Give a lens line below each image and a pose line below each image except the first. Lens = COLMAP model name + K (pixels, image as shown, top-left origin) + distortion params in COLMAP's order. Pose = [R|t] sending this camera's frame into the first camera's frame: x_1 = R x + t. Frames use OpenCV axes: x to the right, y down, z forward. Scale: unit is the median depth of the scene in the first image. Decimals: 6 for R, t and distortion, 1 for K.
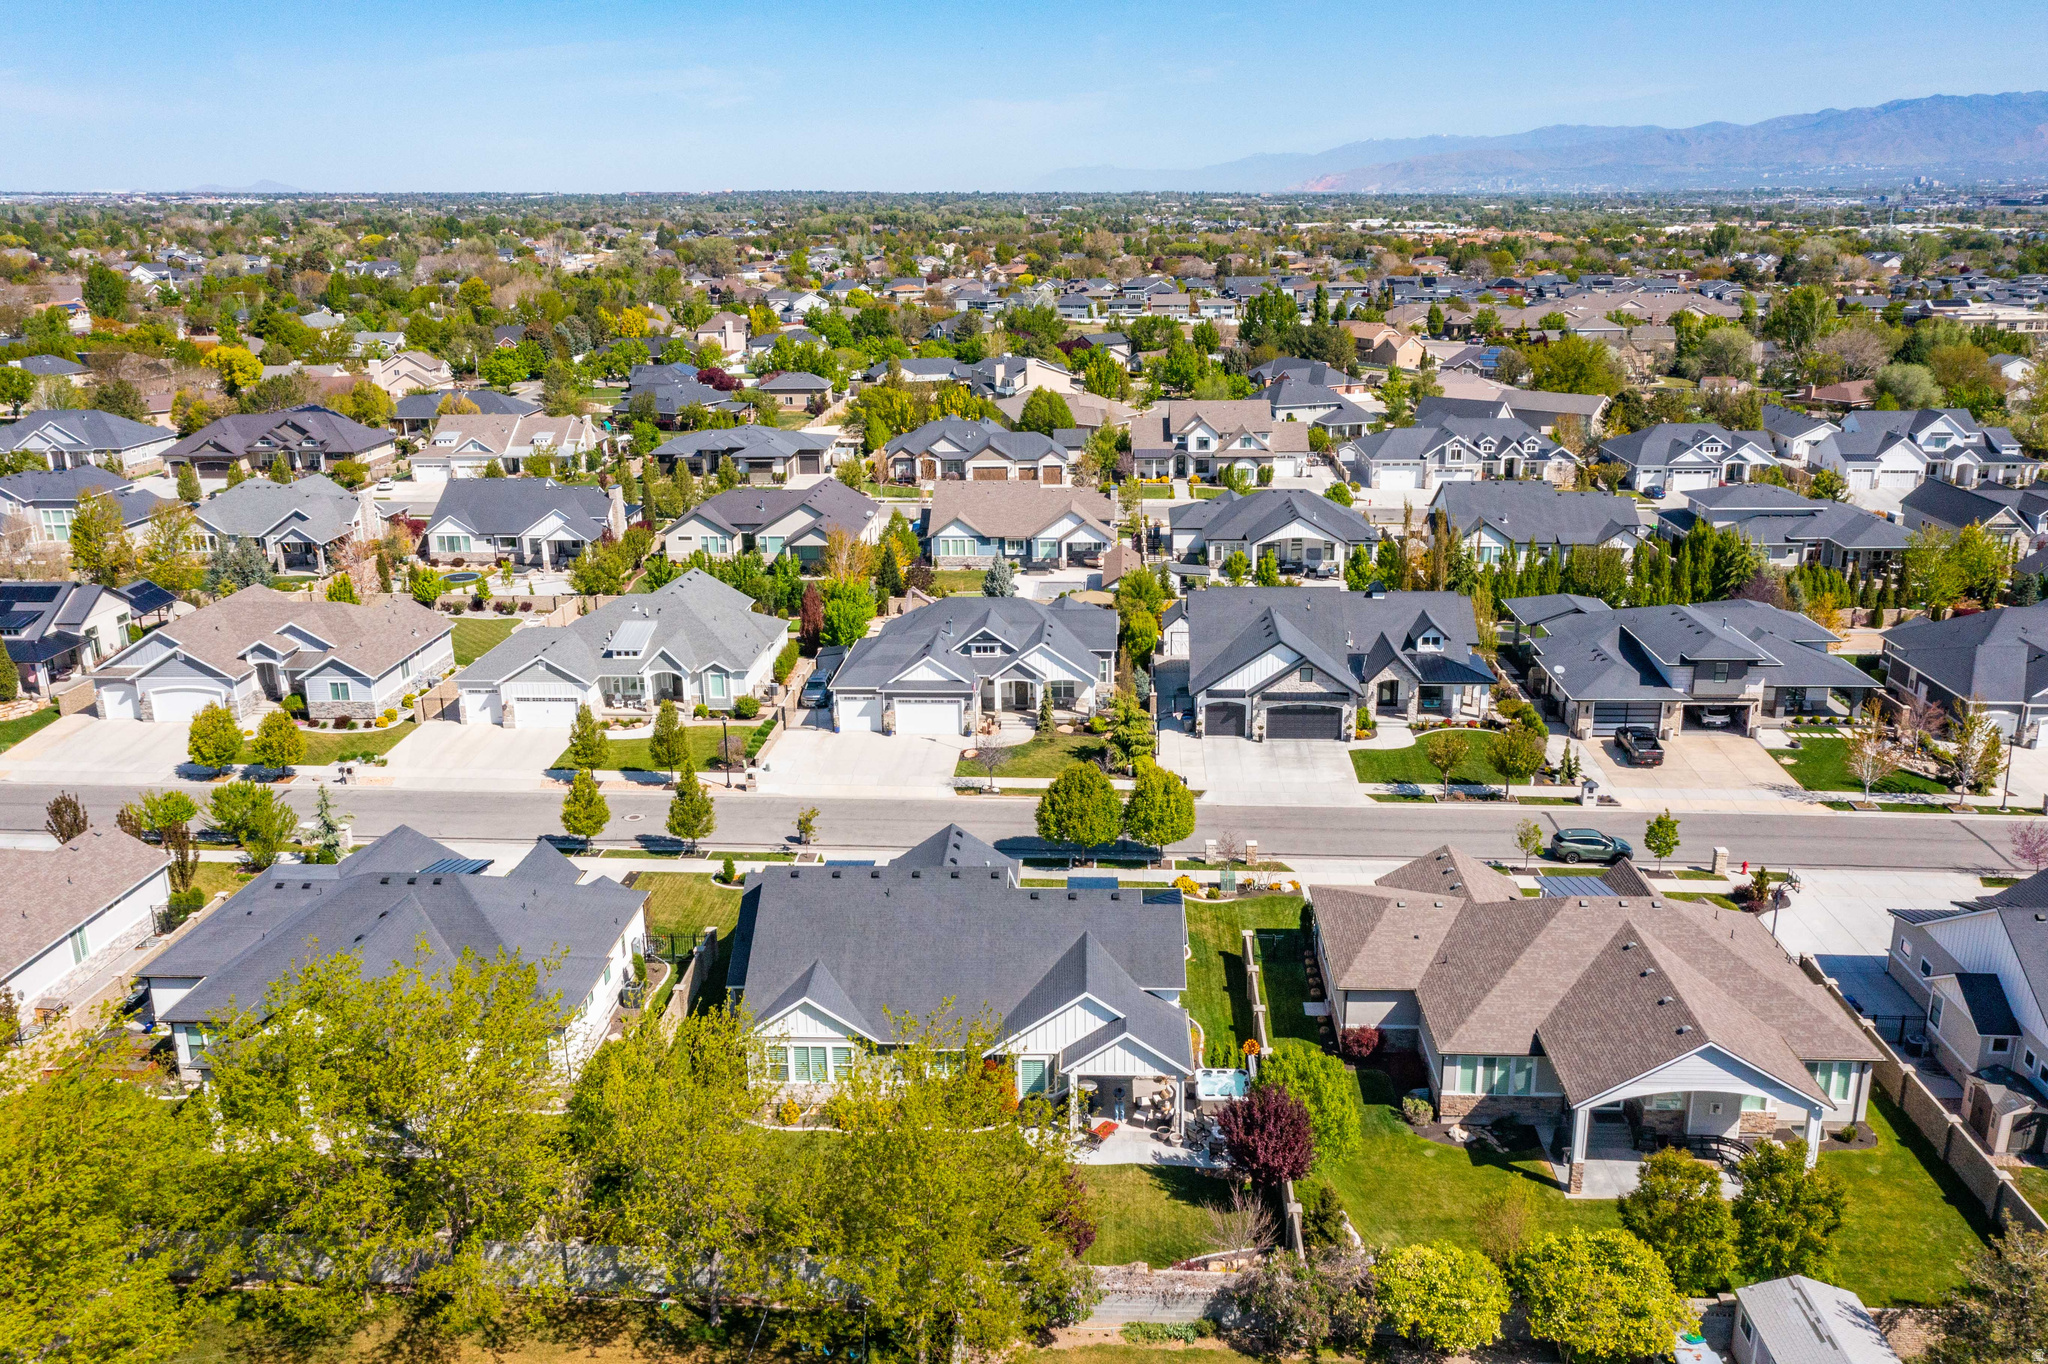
lens RADIAL K [[1660.0, 0, 1024.0], [0, 1660.0, 682.0], [0, 0, 1]] dist [0.002110, 0.006374]
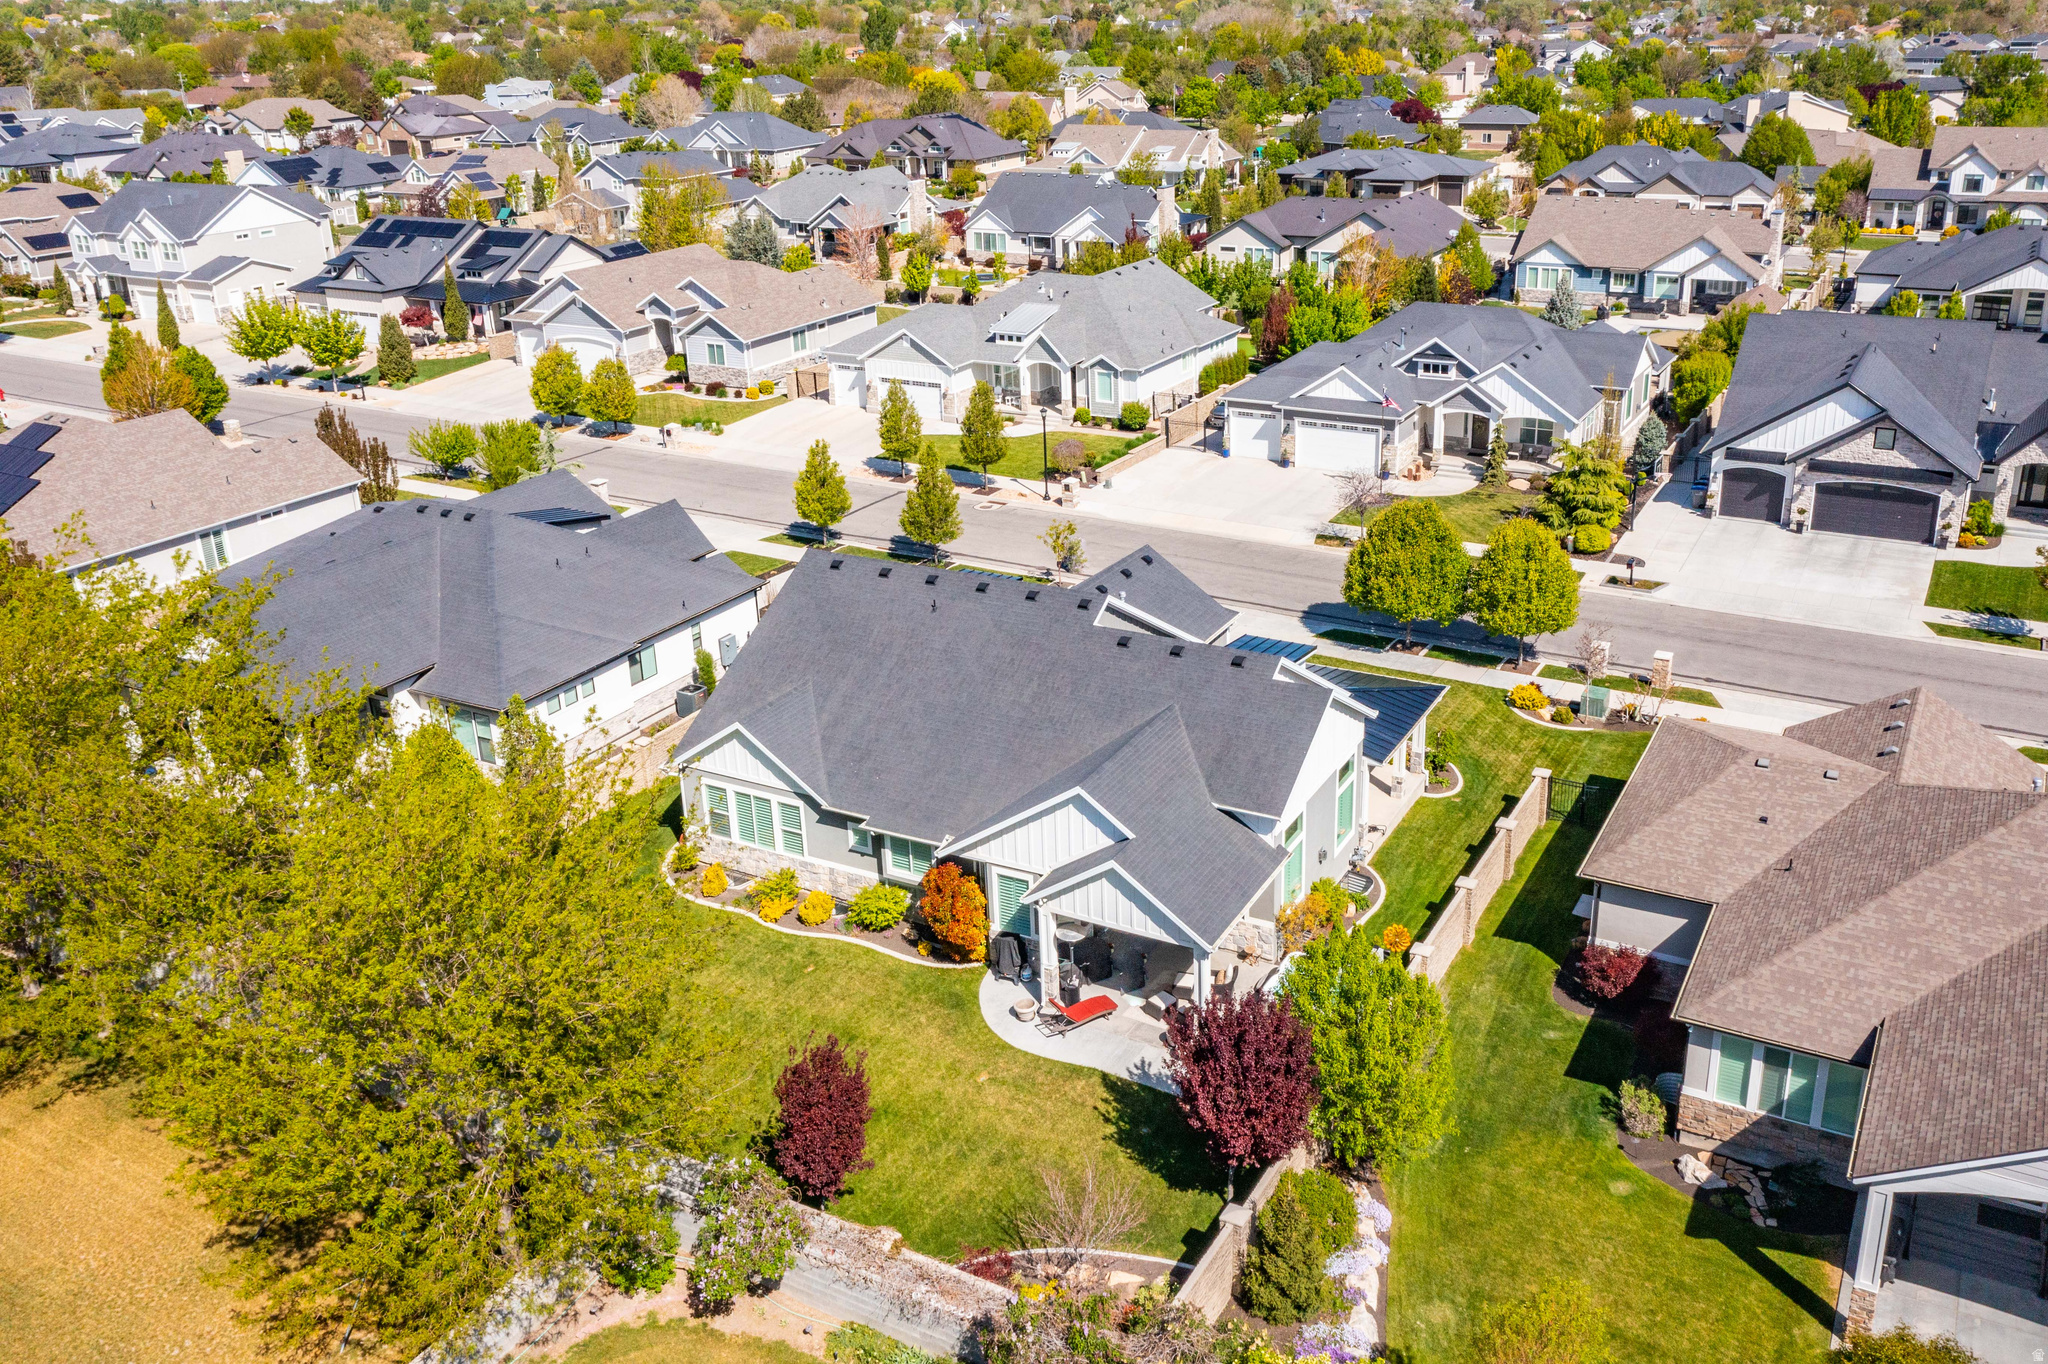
lens RADIAL K [[1741.1, 0, 1026.5], [0, 1741.1, 606.5], [0, 0, 1]] dist [0.004149, -0.001304]
pose [[0.899471, 0.142420, -0.413120, 0.153201], [-0.112634, 0.989015, 0.095721, 0.032588], [0.422214, -0.039567, 0.905632, 0.219930]]
